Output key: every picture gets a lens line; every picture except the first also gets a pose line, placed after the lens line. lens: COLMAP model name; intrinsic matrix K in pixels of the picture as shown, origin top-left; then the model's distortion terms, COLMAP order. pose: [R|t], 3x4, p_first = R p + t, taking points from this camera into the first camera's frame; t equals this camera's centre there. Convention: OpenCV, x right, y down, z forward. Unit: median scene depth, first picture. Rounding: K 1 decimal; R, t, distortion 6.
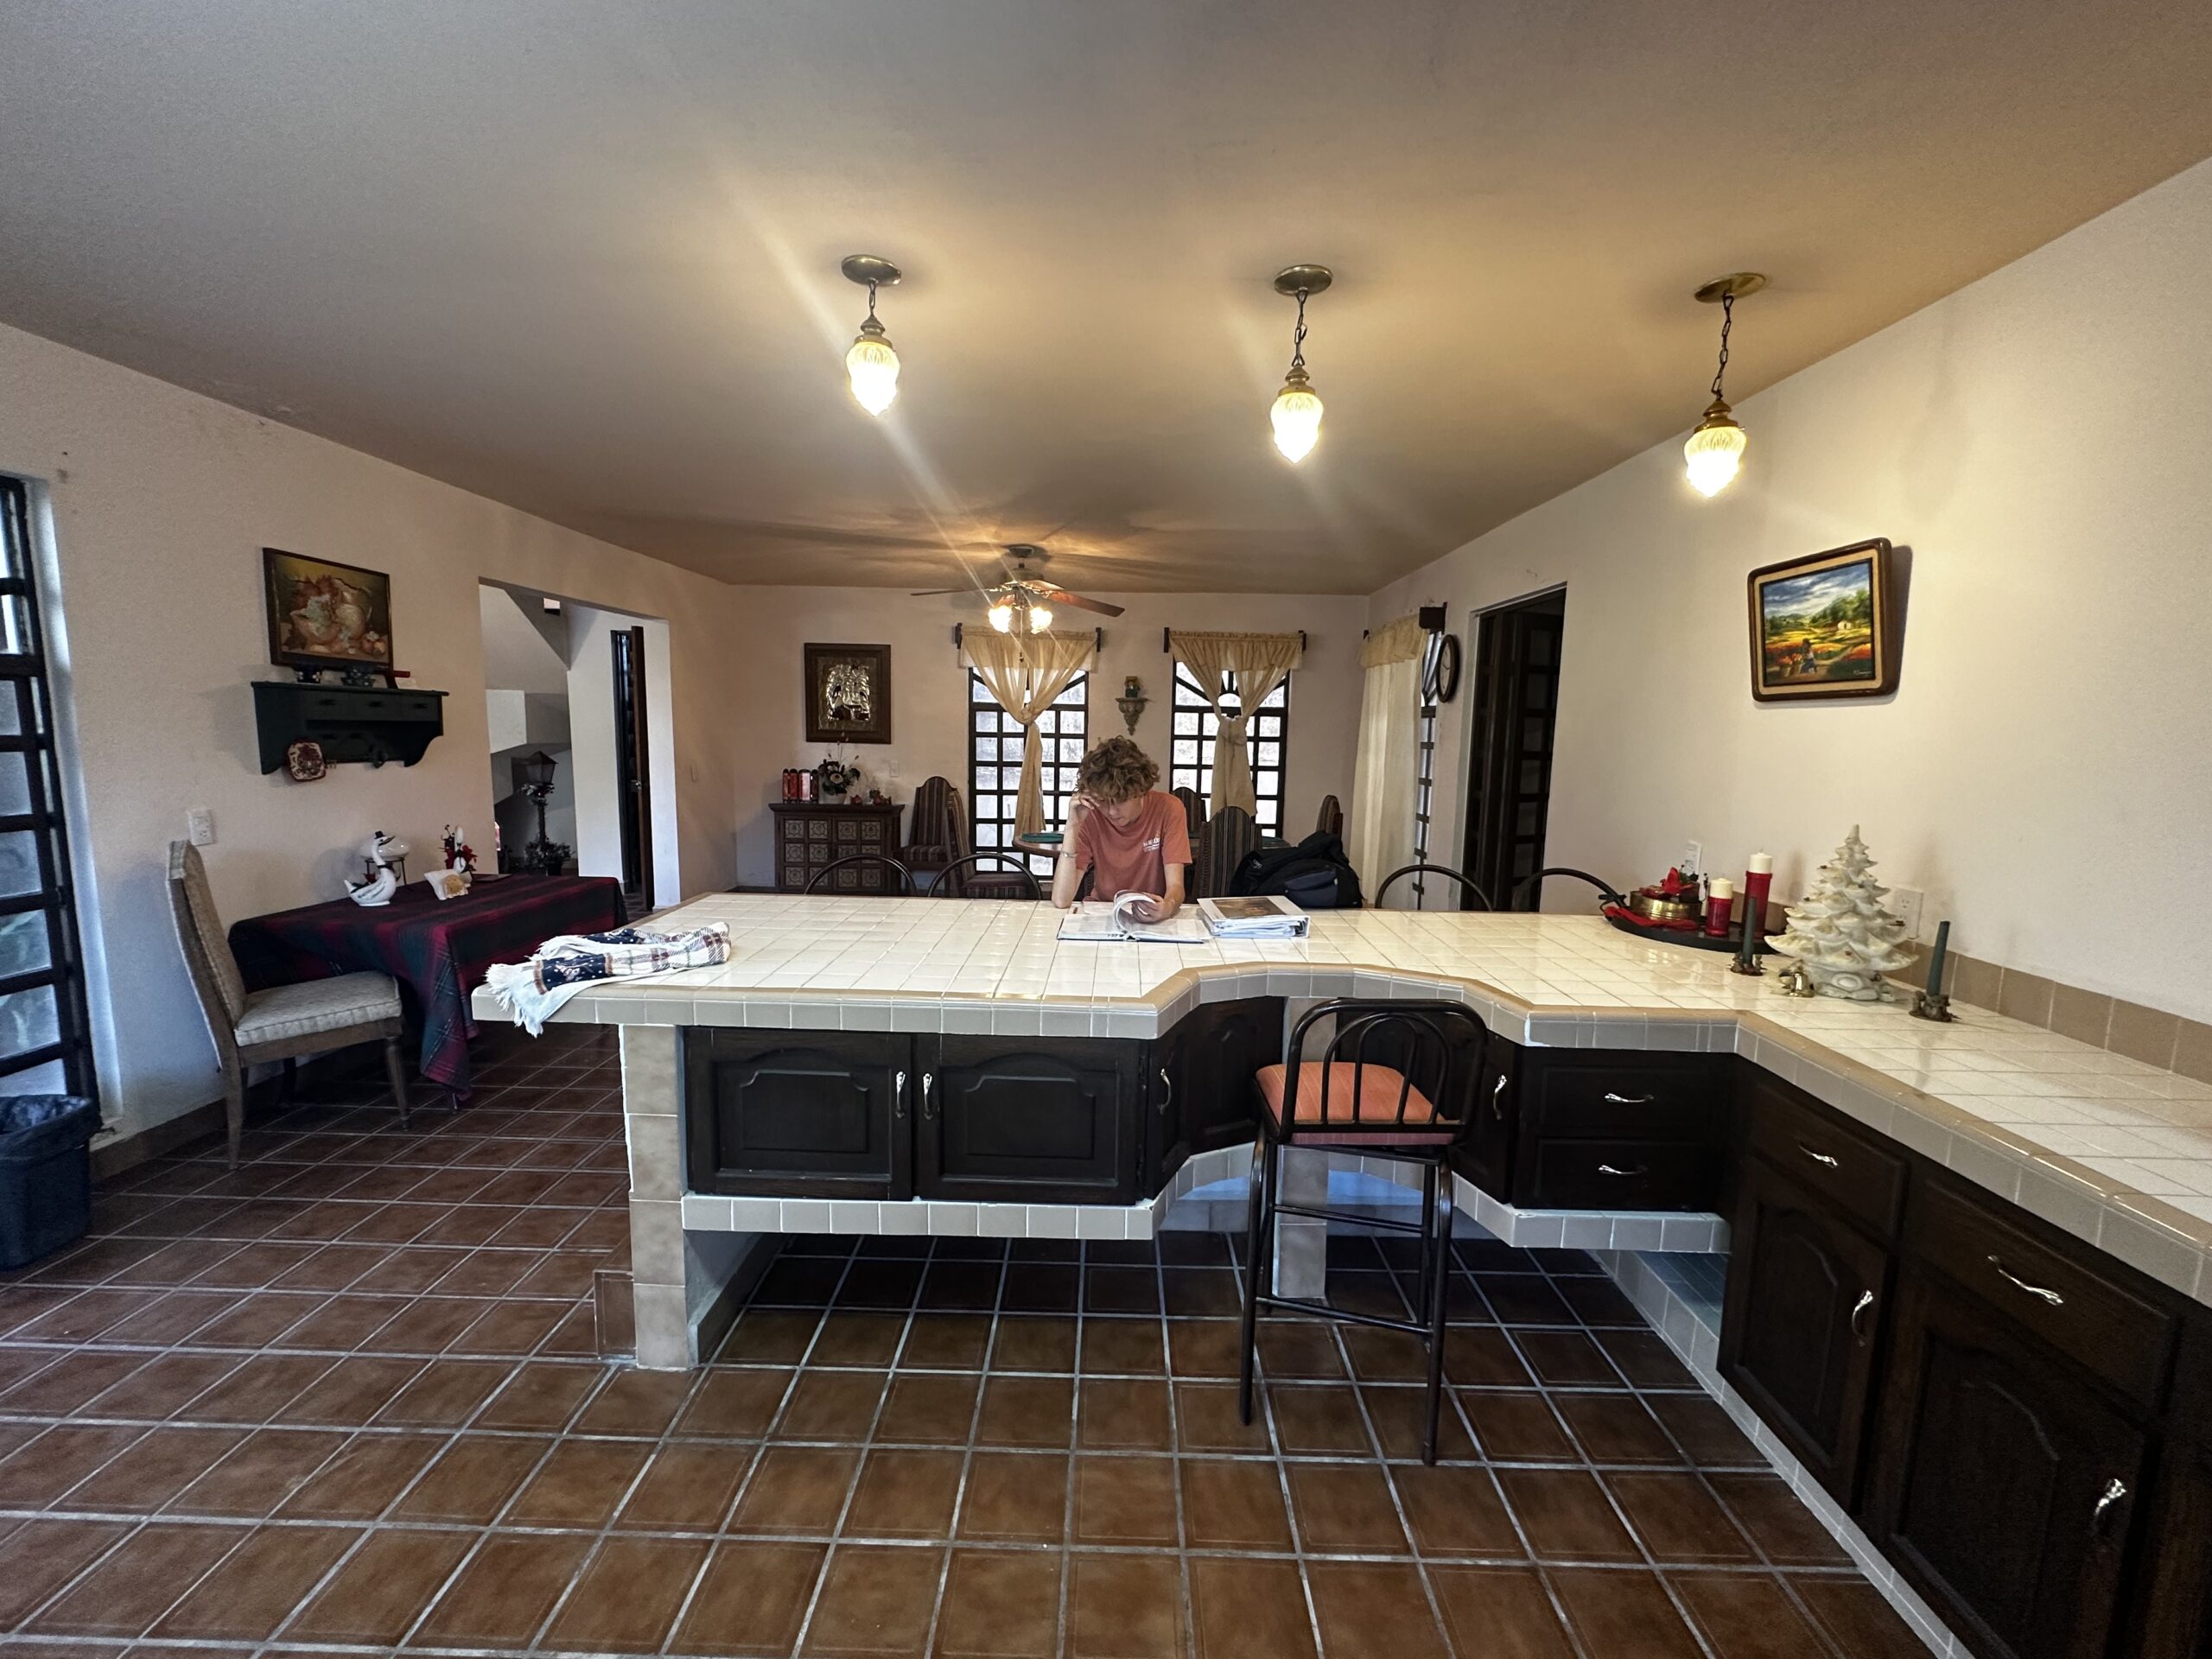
lens RADIAL K [[885.3, 0, 1106.8], [0, 885.3, 834.9], [0, 0, 1]] dist [-0.003405, -0.000611]
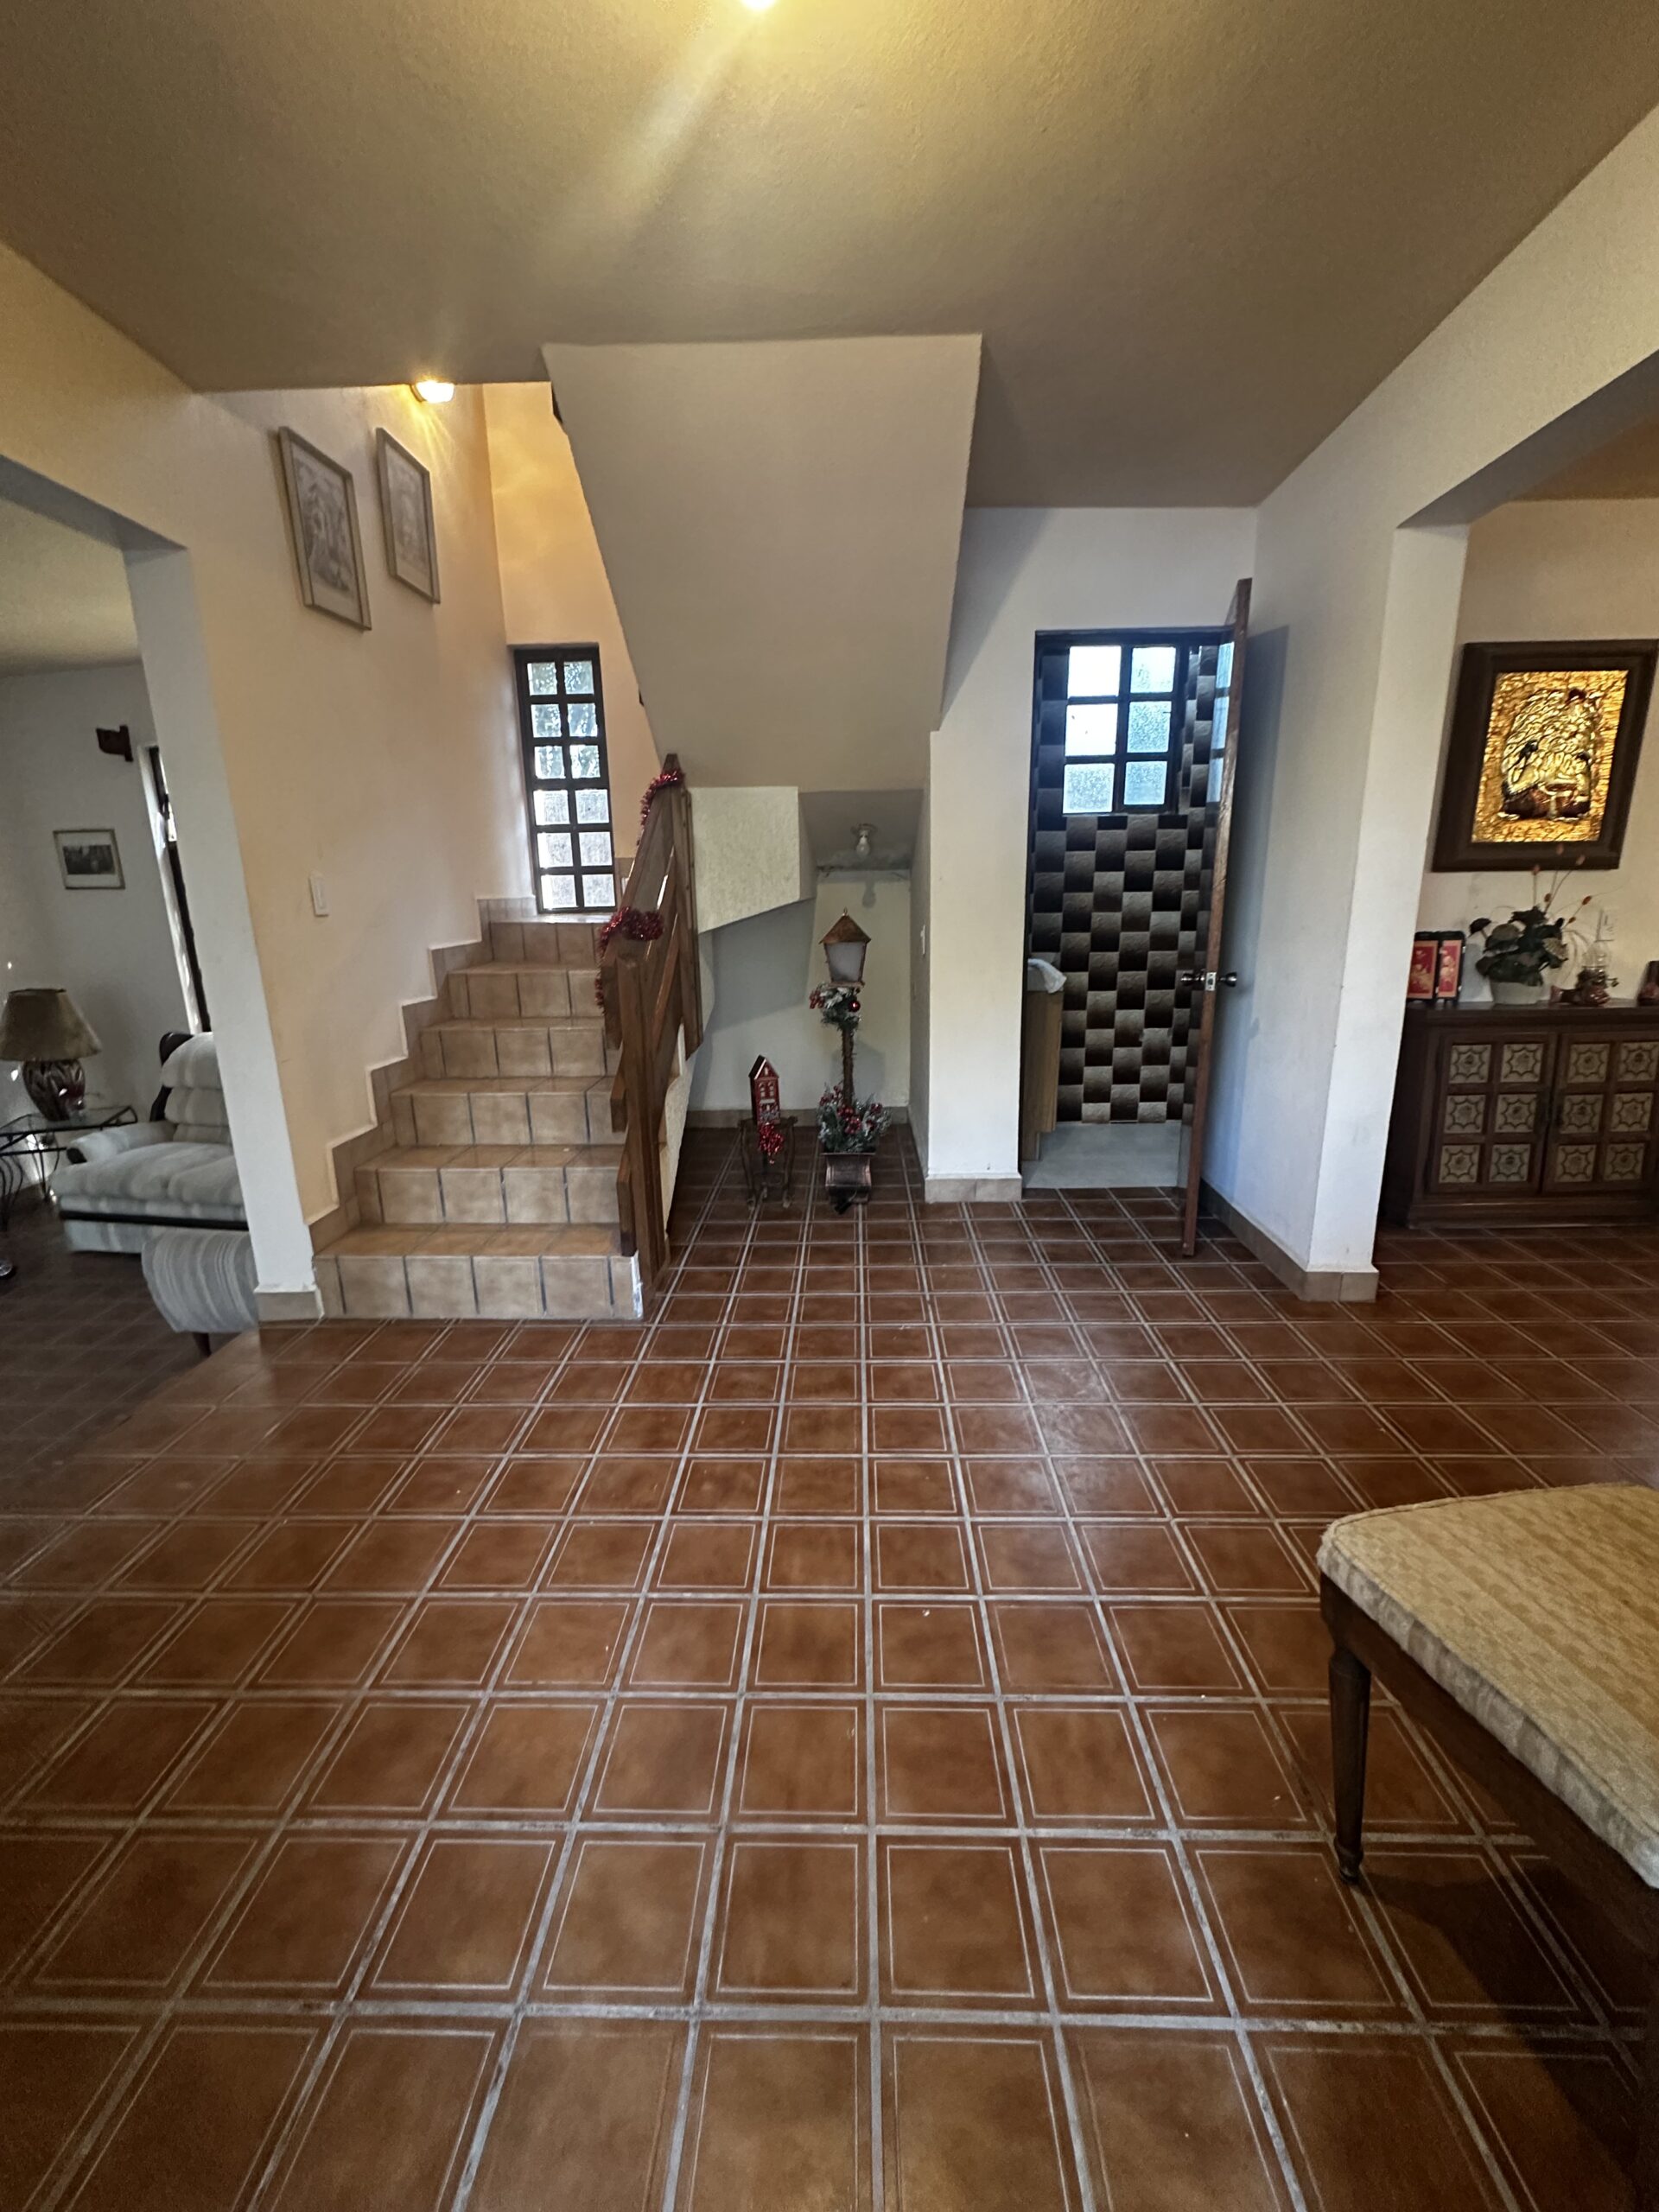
lens RADIAL K [[885.3, 0, 821.9], [0, 885.3, 1096.1], [0, 0, 1]] dist [-0.003405, -0.000611]
pose [[0.999048, -0.032109, -0.029518, -0.672064], [0.035048, 0.993839, 0.105148, -0.049679], [0.025959, -0.106083, 0.994018, 0.534248]]
